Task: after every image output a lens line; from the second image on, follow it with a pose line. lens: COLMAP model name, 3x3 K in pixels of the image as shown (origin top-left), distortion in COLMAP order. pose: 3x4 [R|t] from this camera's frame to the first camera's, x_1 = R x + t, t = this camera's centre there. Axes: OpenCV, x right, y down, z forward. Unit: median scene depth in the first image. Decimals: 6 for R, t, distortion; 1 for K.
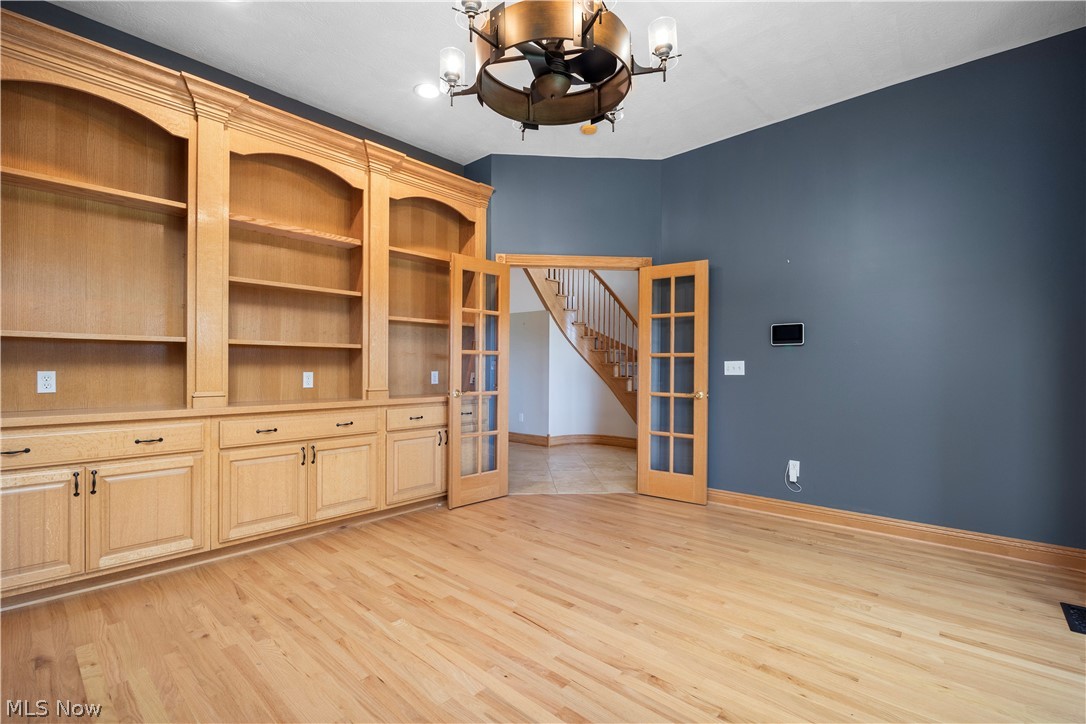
lens RADIAL K [[478.2, 0, 534.8], [0, 478.2, 367.8], [0, 0, 1]] dist [-0.013813, 0.000080]
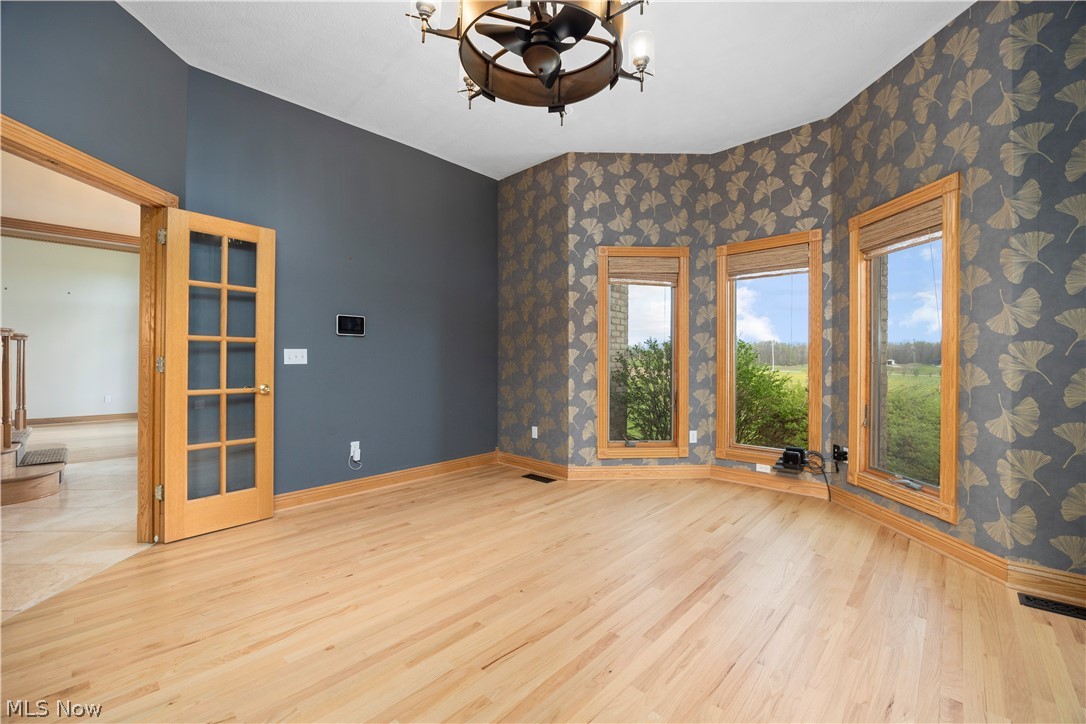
lens RADIAL K [[449.8, 0, 544.7], [0, 449.8, 358.9], [0, 0, 1]] dist [-0.014182, 0.000063]
pose [[0.009233, -0.001742, 0.999956, -0.510355], [-0.003841, 0.999991, 0.001778, 0.002123], [-0.999950, -0.003857, 0.009226, 0.589891]]
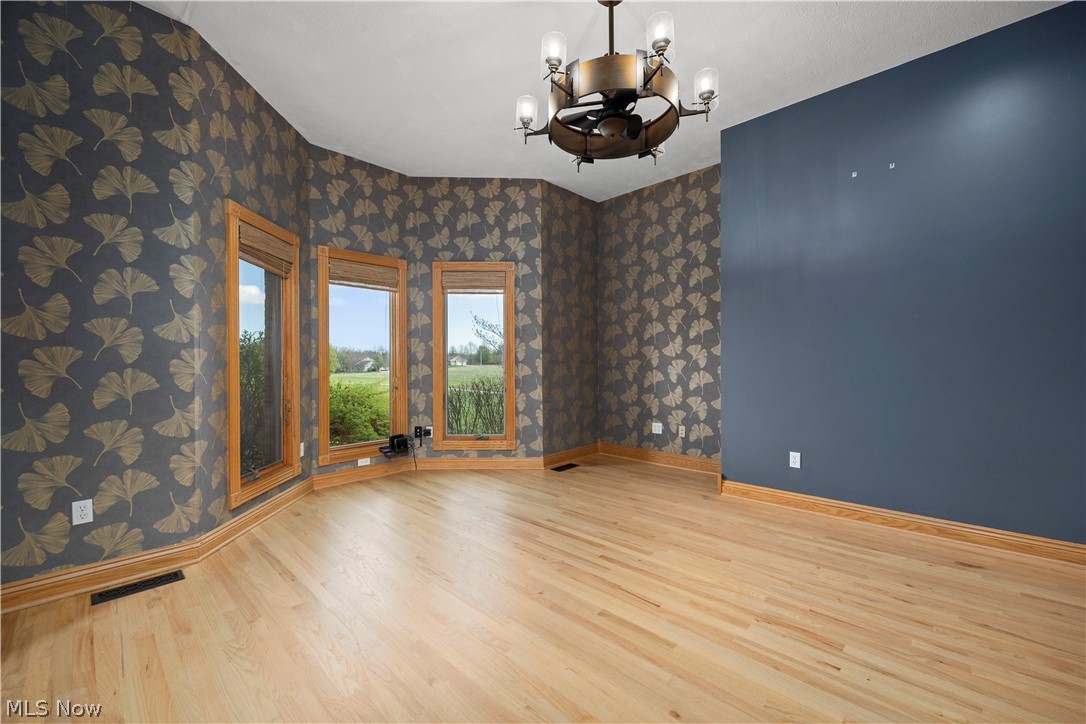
lens RADIAL K [[433.6, 0, 543.5], [0, 433.6, 363.2], [0, 0, 1]] dist [0.001076, 0.000133]
pose [[-0.999923, 0.004212, 0.011690, 0.120574], [0.004245, 0.999987, 0.002848, 0.002713], [-0.011678, 0.002898, -0.999928, 1.254182]]
